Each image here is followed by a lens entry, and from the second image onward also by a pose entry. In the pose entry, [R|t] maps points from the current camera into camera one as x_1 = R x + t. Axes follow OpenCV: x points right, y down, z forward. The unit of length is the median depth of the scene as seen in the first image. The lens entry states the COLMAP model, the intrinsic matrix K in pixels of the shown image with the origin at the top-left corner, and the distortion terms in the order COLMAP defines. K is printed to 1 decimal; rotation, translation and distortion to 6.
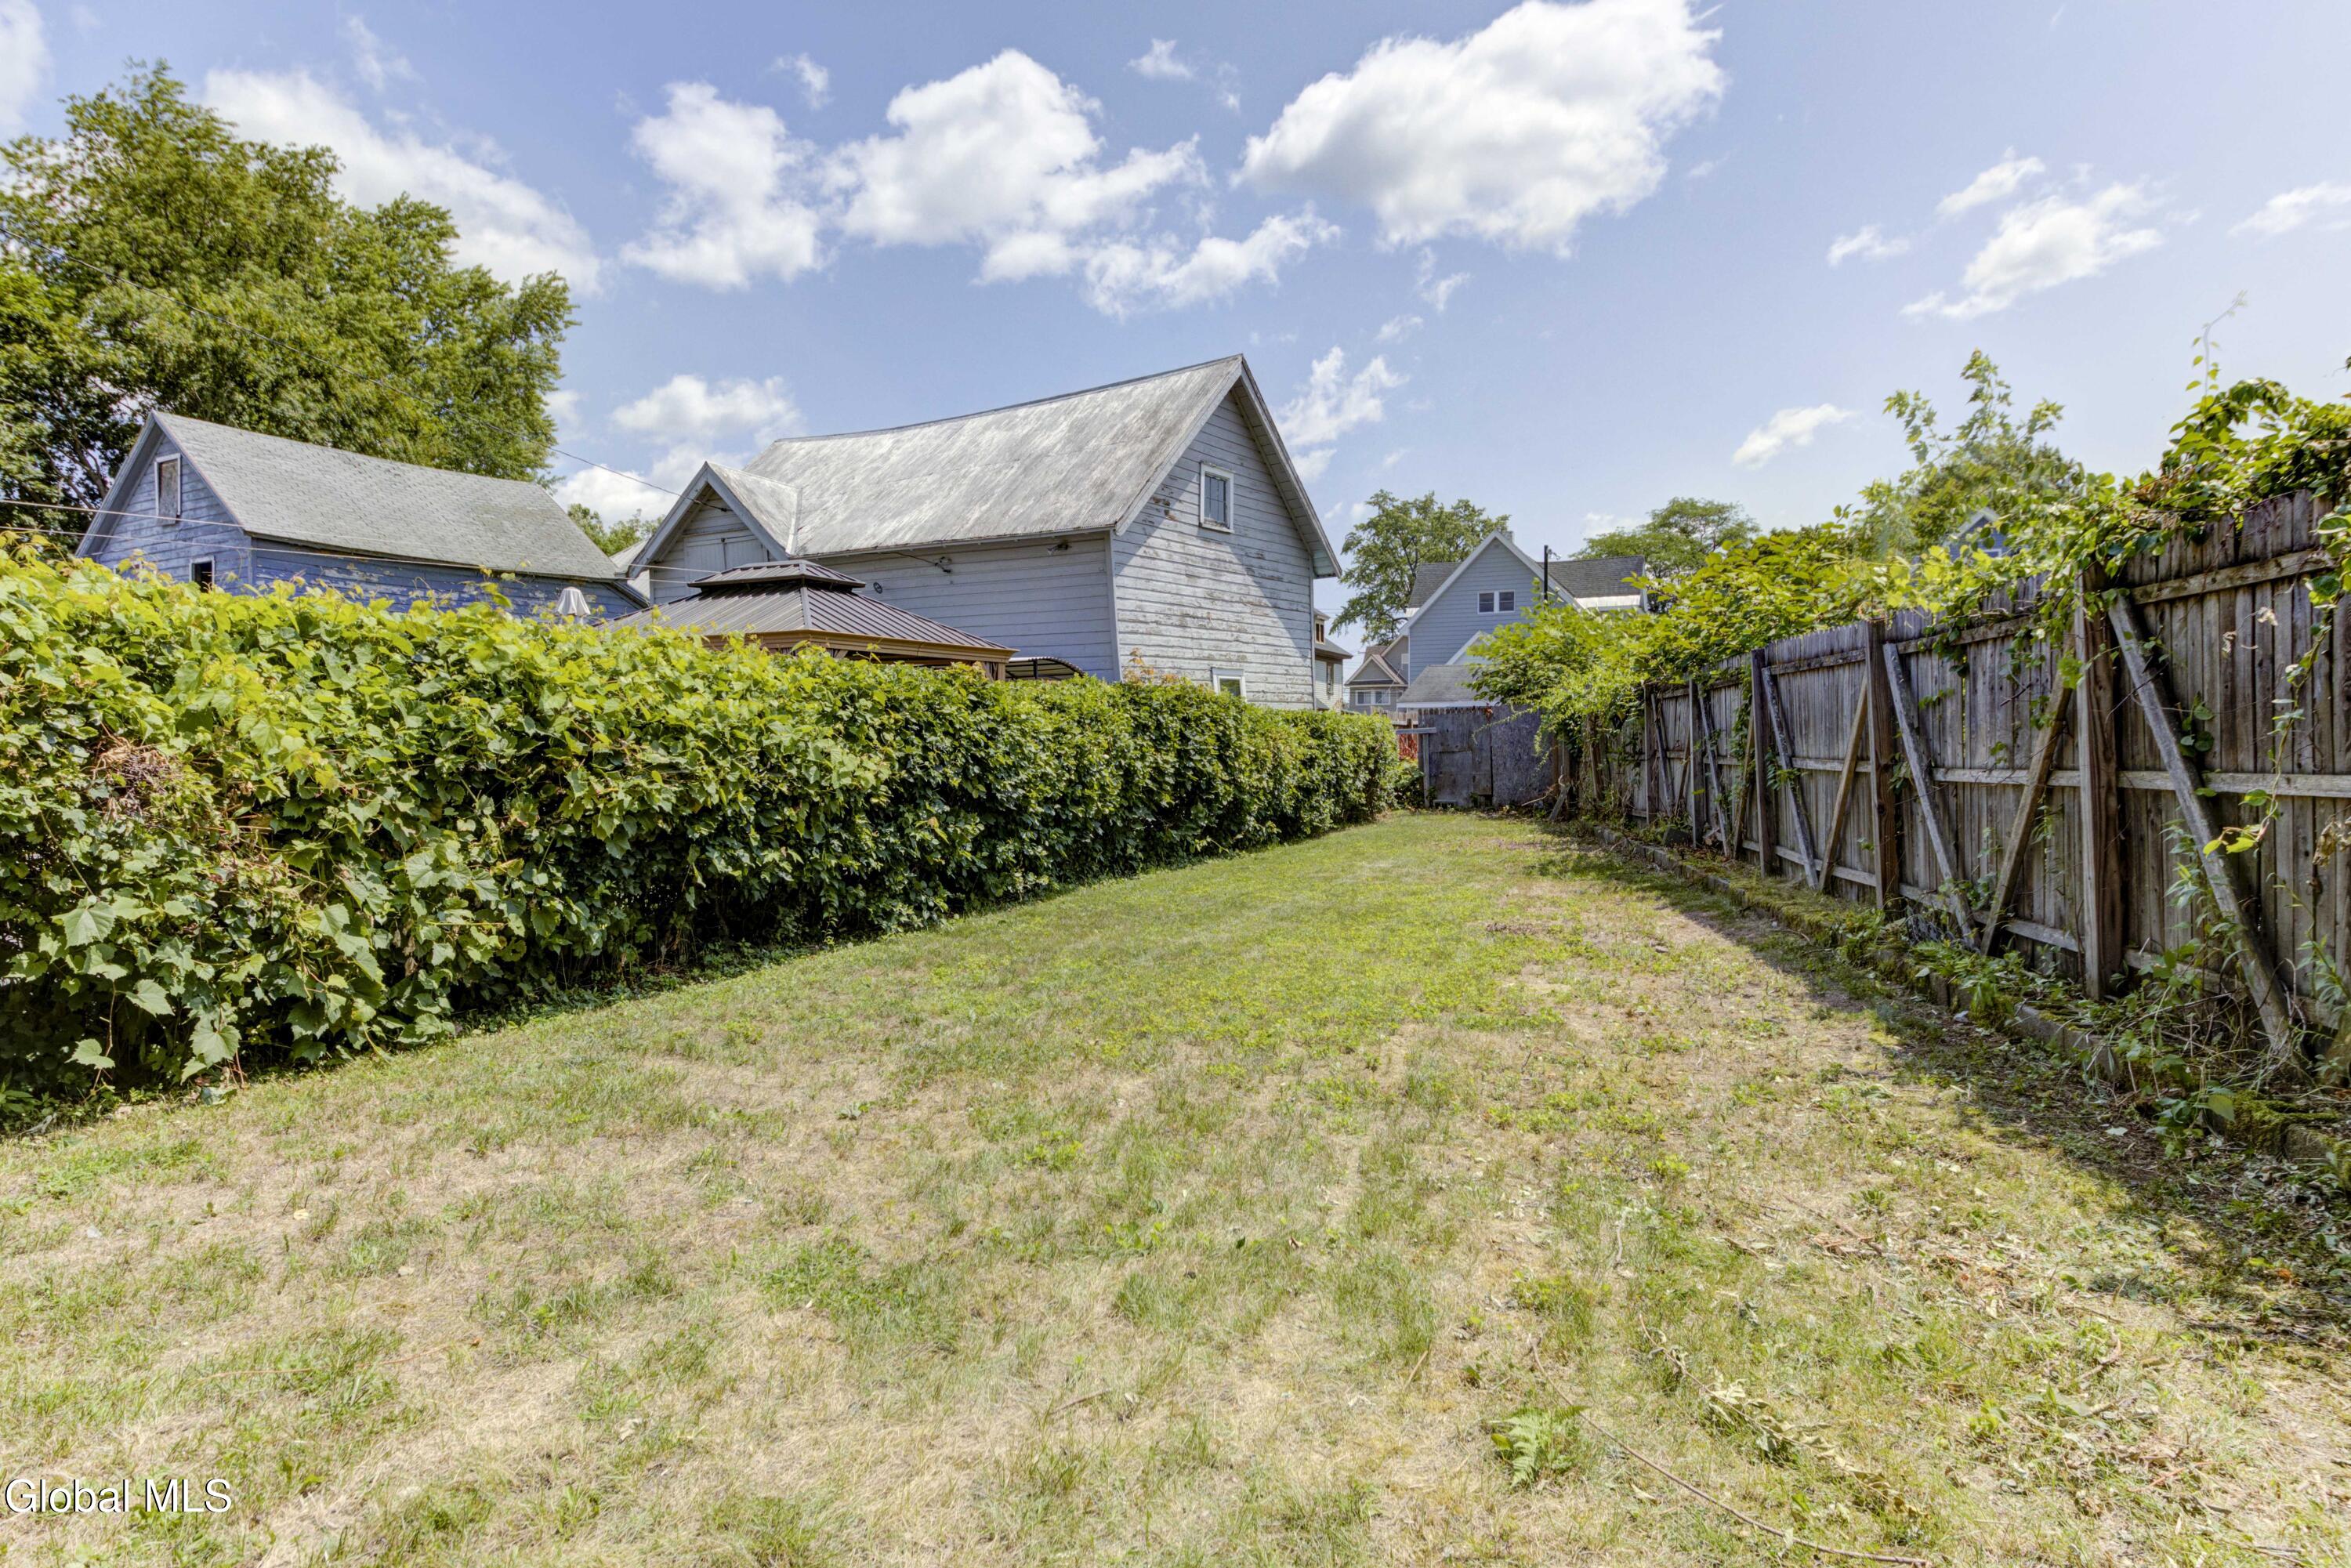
lens RADIAL K [[1240.8, 0, 1173.8], [0, 1240.8, 674.2], [0, 0, 1]] dist [0.044025, -0.031040]
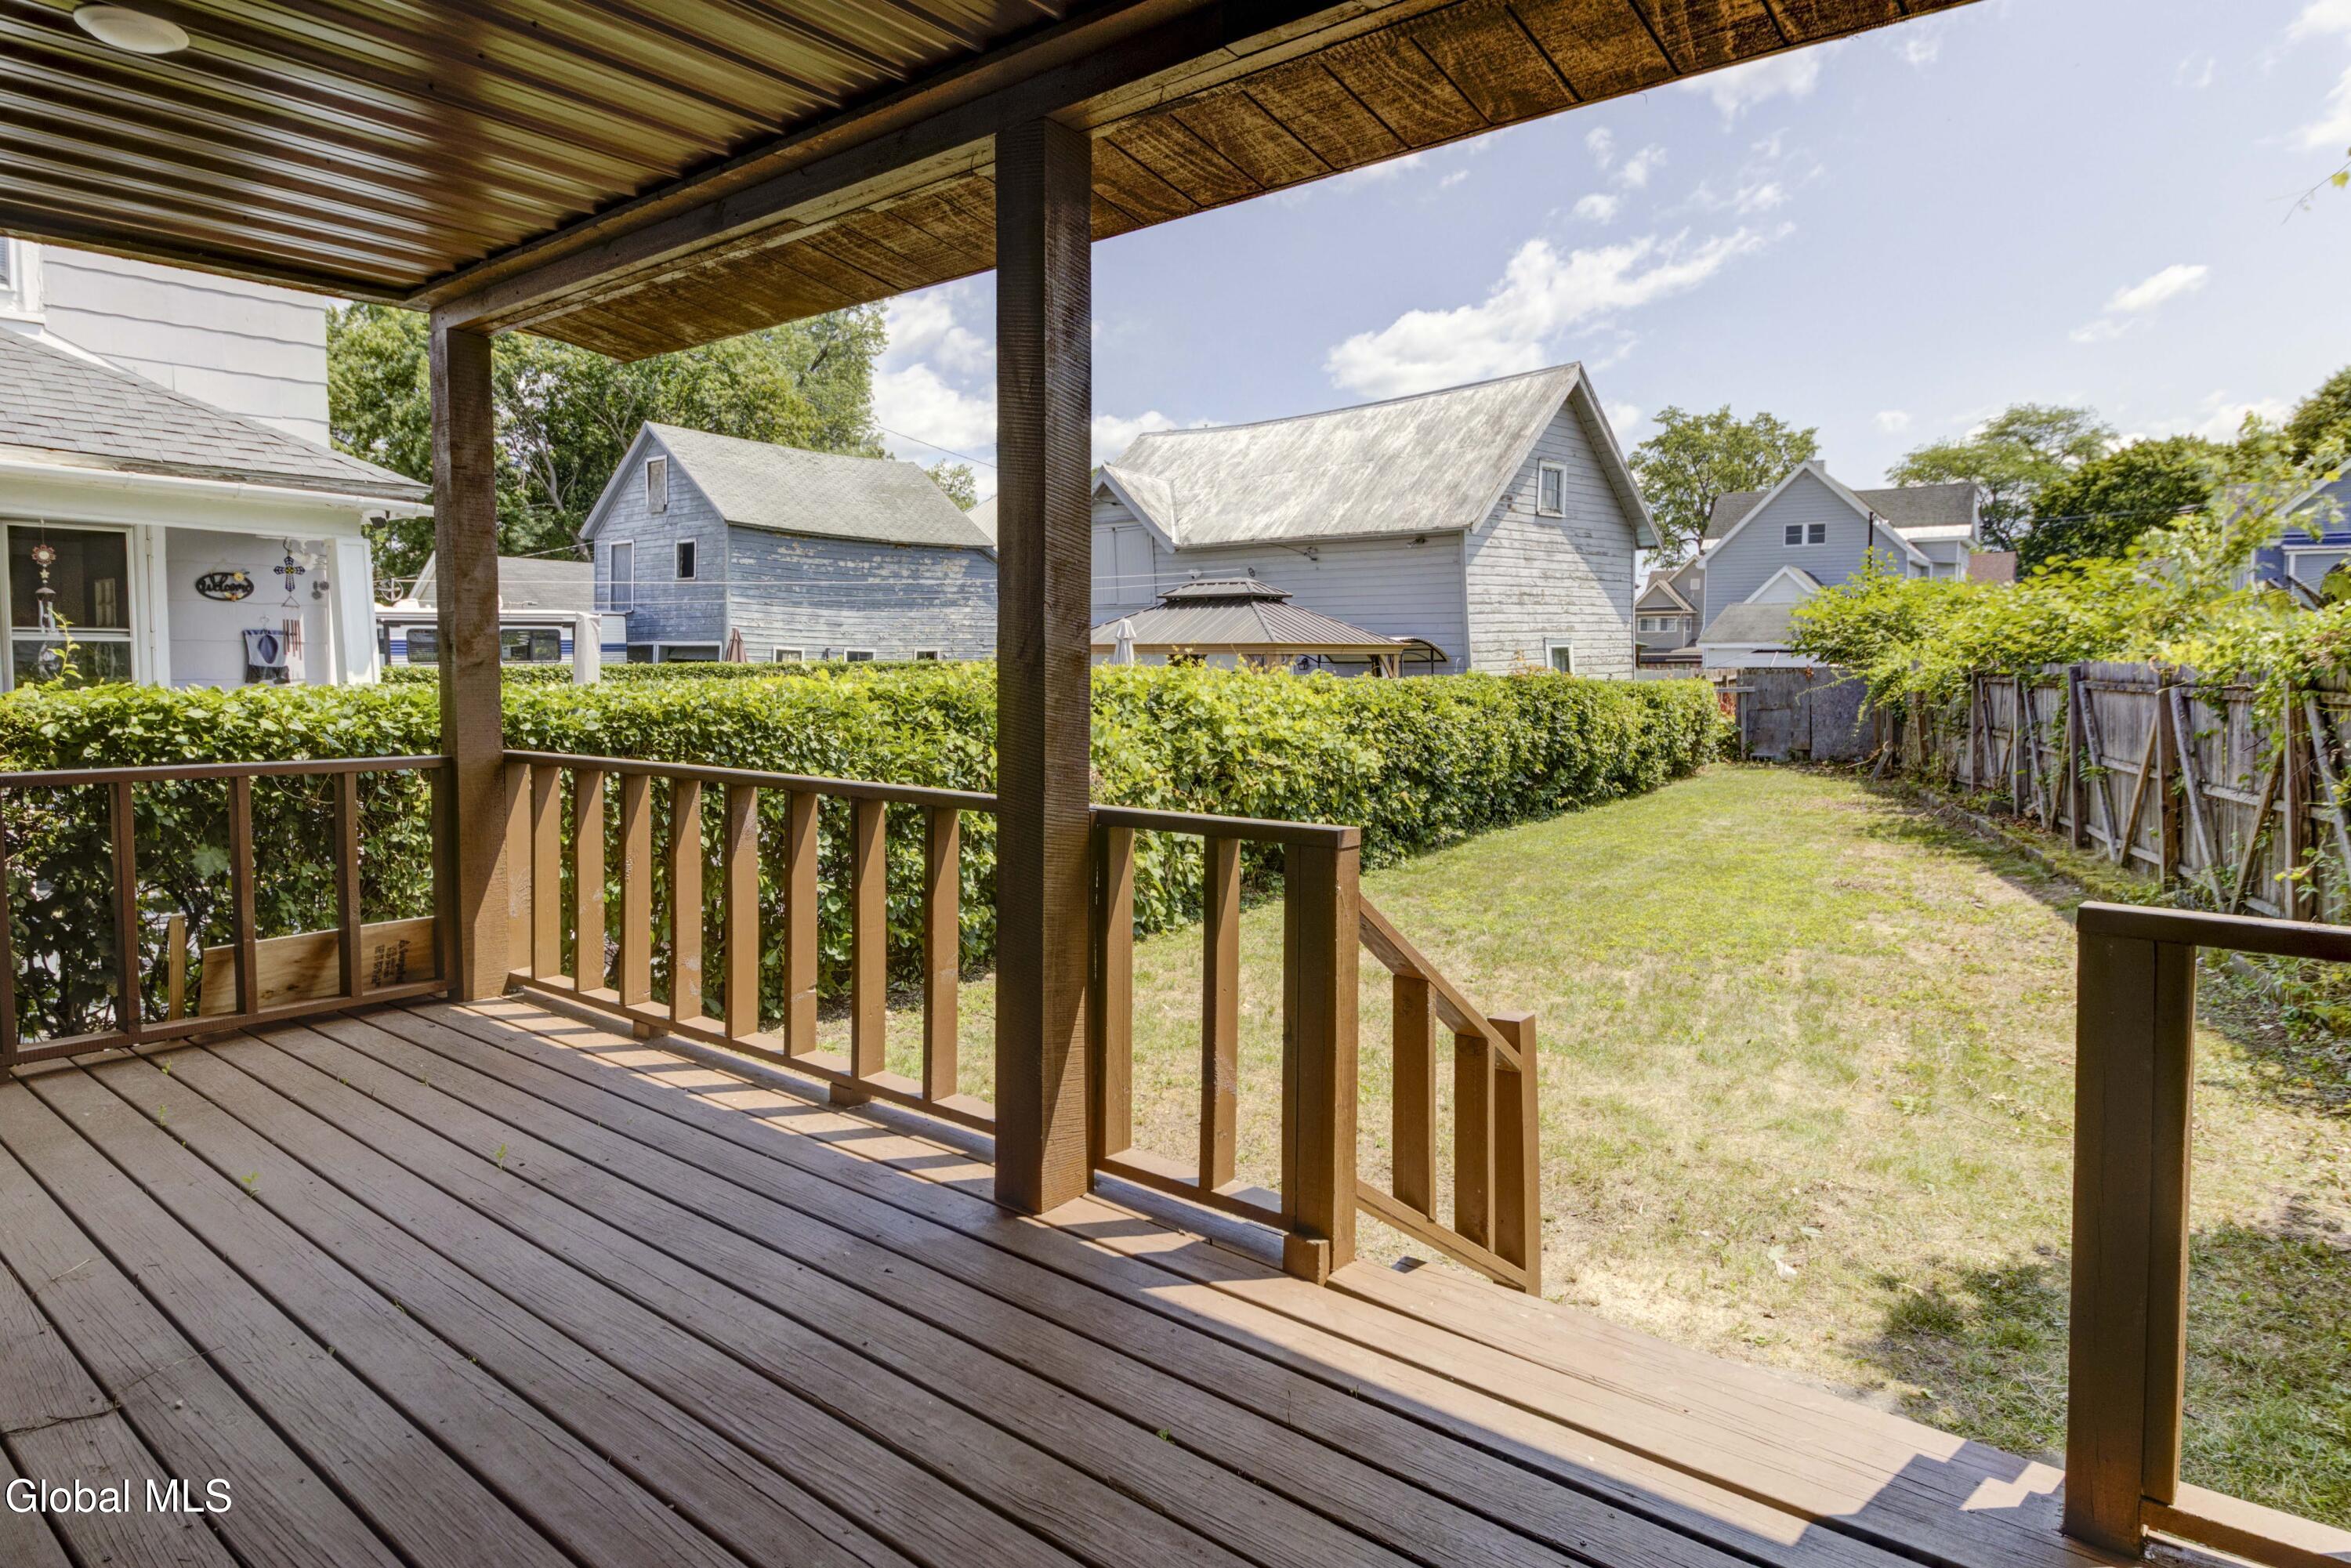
lens RADIAL K [[1240.8, 0, 1173.8], [0, 1240.8, 674.2], [0, 0, 1]] dist [0.044025, -0.031040]
pose [[0.978911, 0.001830, -0.204280, -0.110694], [0.010837, 0.998087, 0.060875, -0.072993], [0.204001, -0.061805, 0.977018, -0.293308]]
